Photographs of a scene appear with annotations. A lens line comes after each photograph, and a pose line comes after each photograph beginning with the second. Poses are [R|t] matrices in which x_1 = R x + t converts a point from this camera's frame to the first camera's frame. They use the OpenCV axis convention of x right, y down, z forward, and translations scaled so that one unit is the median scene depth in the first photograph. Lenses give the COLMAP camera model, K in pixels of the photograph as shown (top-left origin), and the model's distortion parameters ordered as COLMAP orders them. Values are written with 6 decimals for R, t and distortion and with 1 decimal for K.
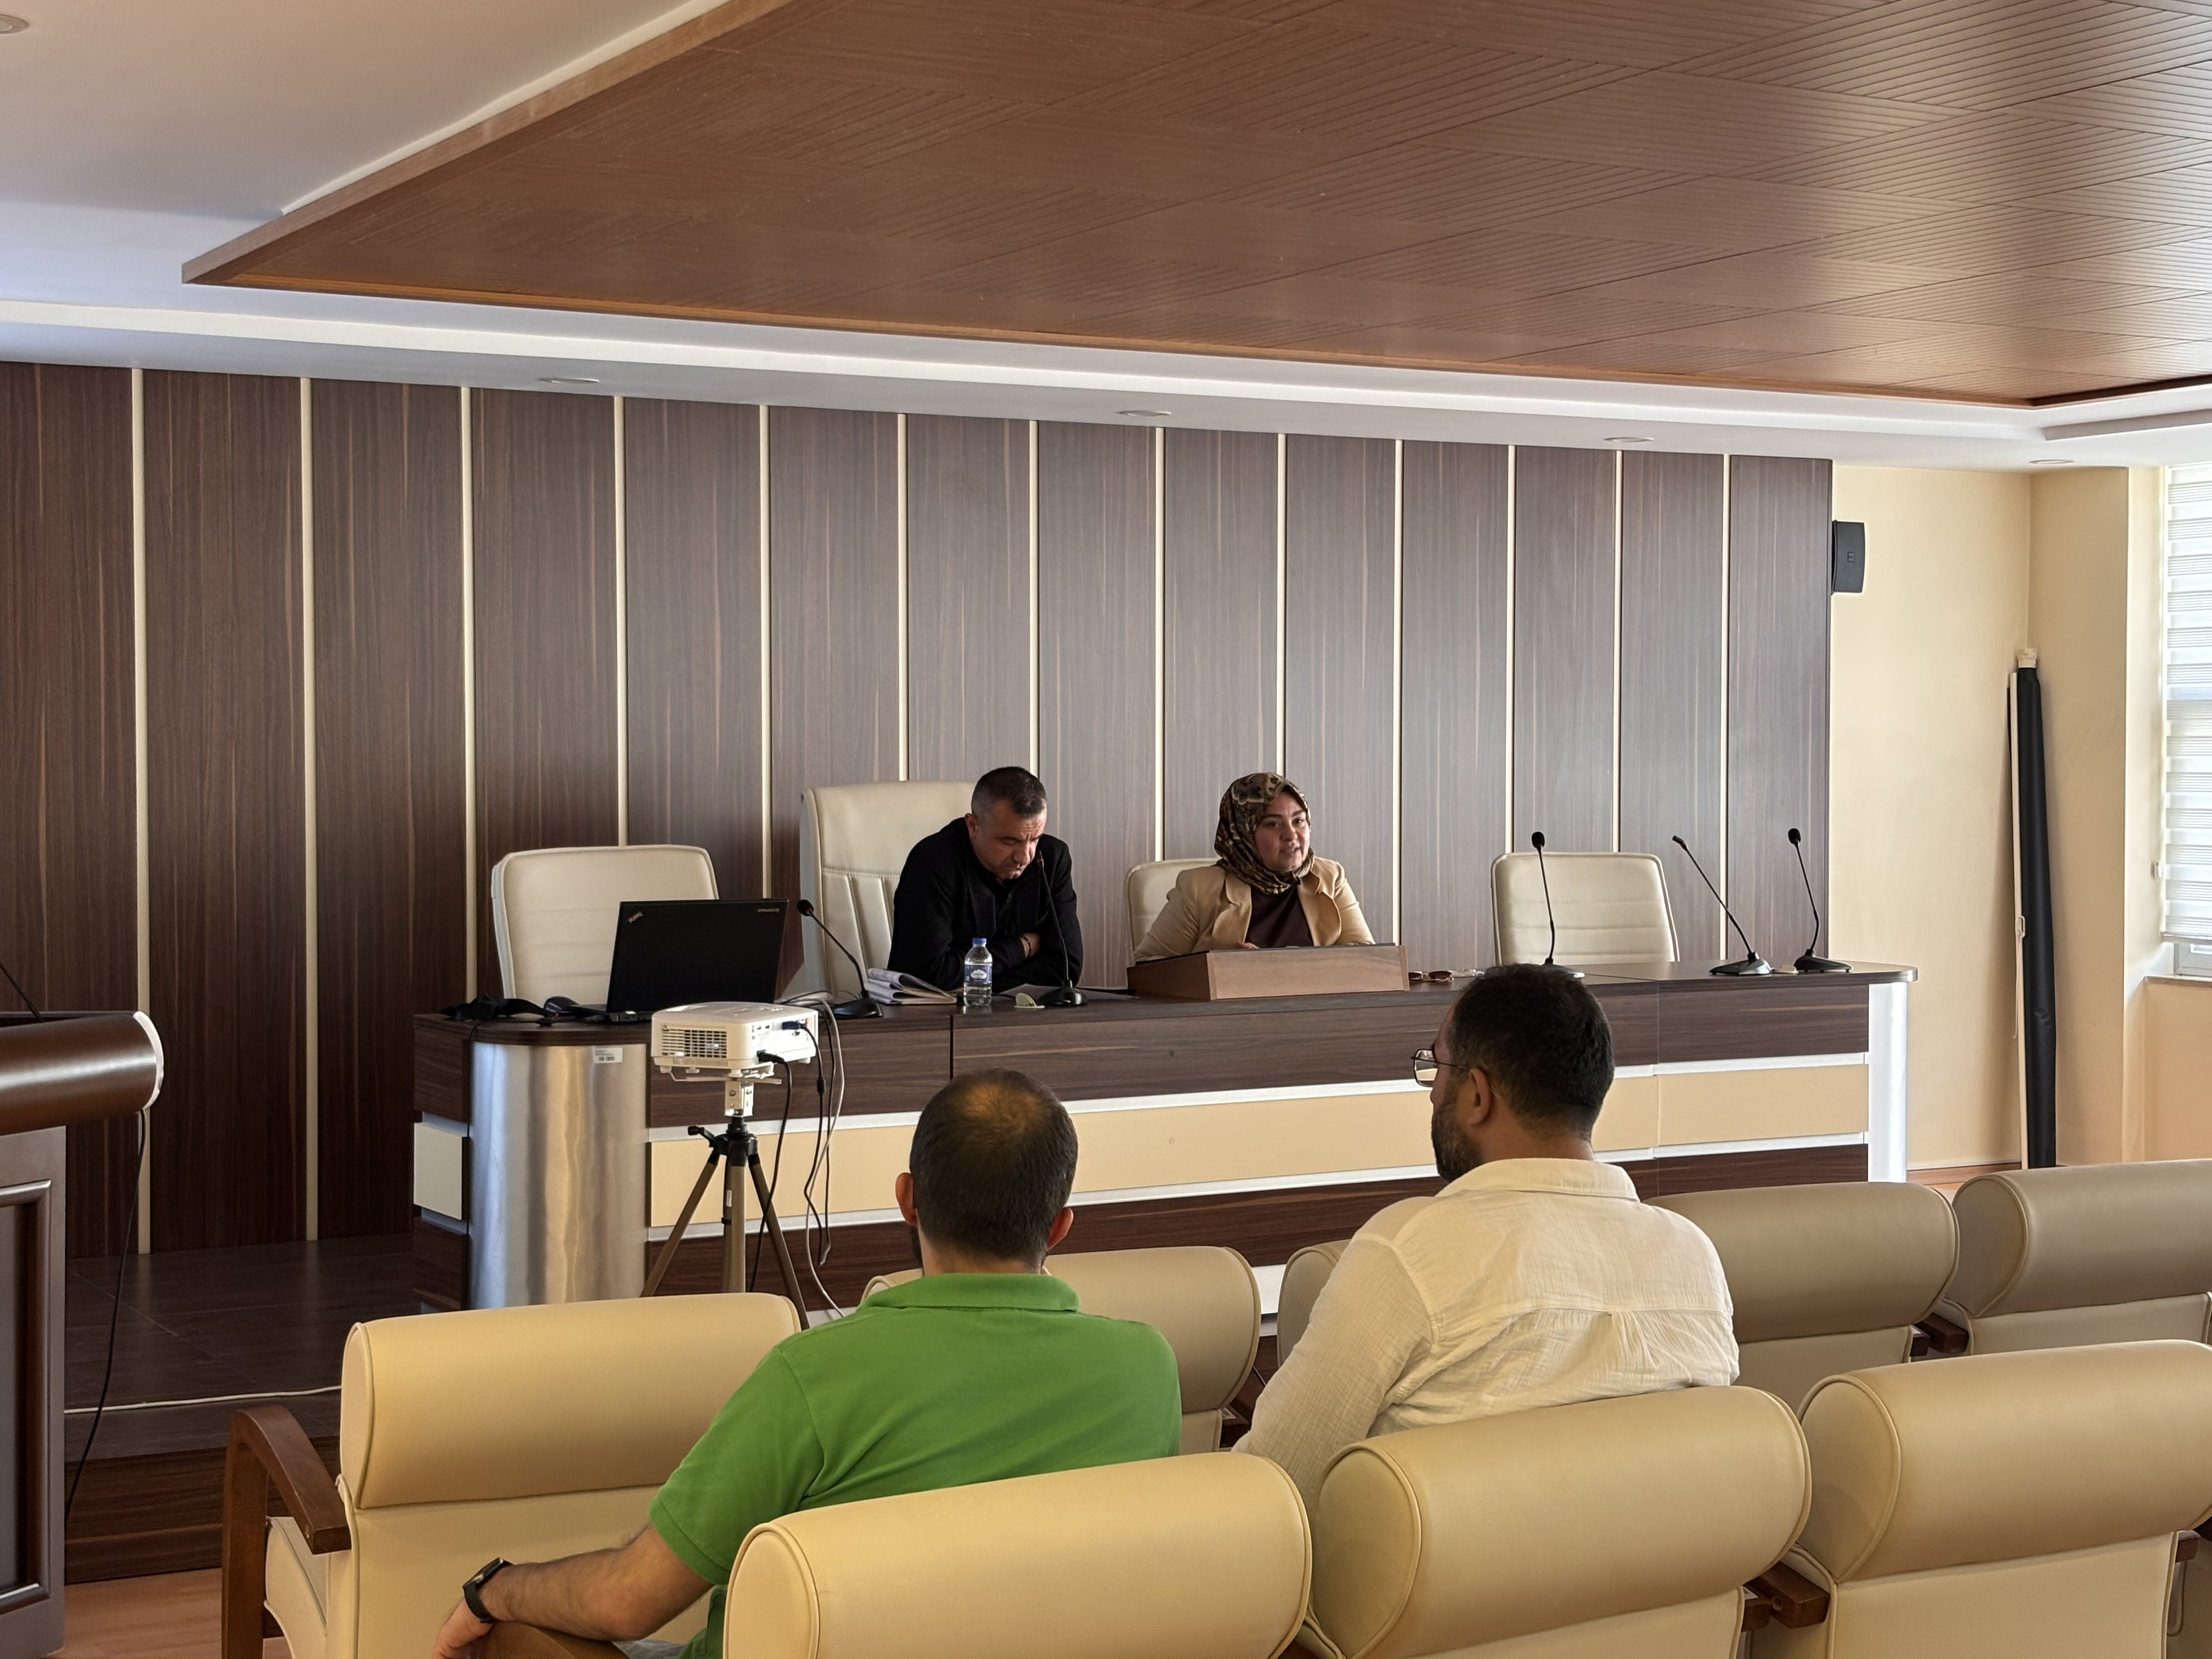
lens RADIAL K [[3322.2, 0, 1106.0], [0, 3322.2, 829.5], [0, 0, 1]] dist [0.199919, -0.818756]
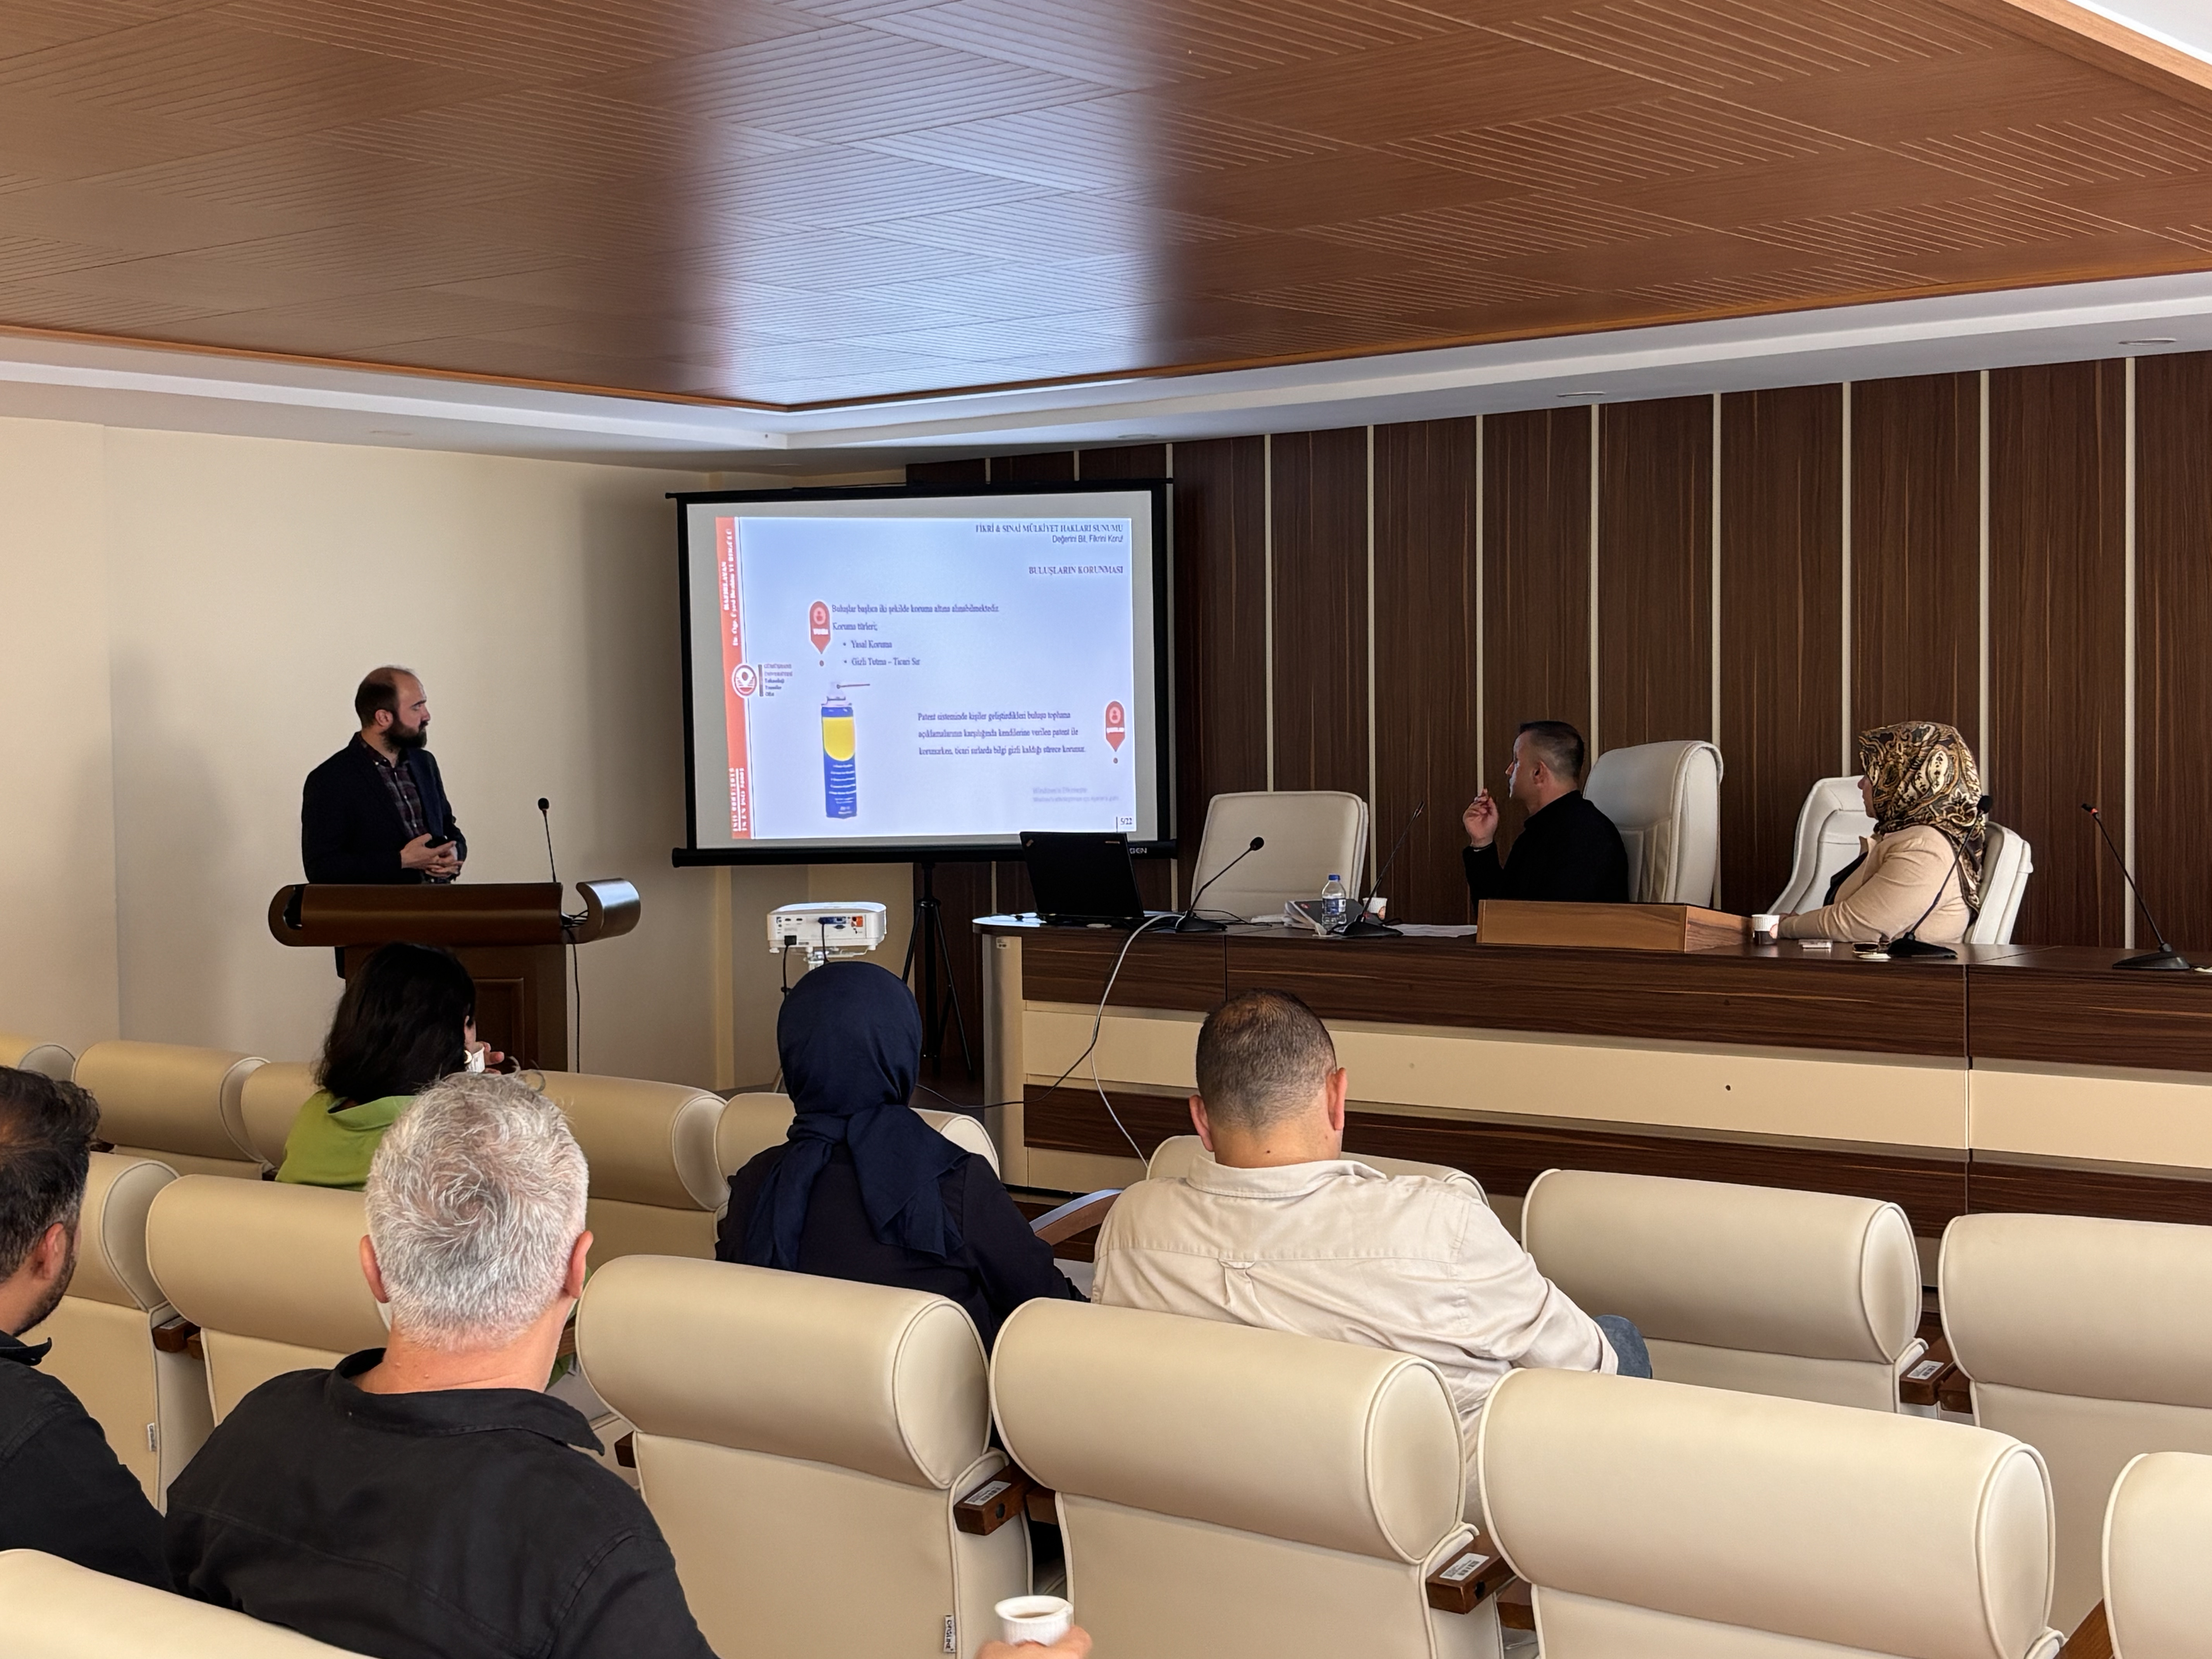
lens RADIAL K [[3089.3, 0, 1106.0], [0, 3089.3, 829.5], [0, 0, 1]] dist [0.028763, 0.036007]
pose [[0.354922, 0.029480, -0.934431, 1.024189], [-0.005492, 0.999551, 0.029448, -0.016099], [0.934880, -0.005320, 0.354925, 0.582442]]
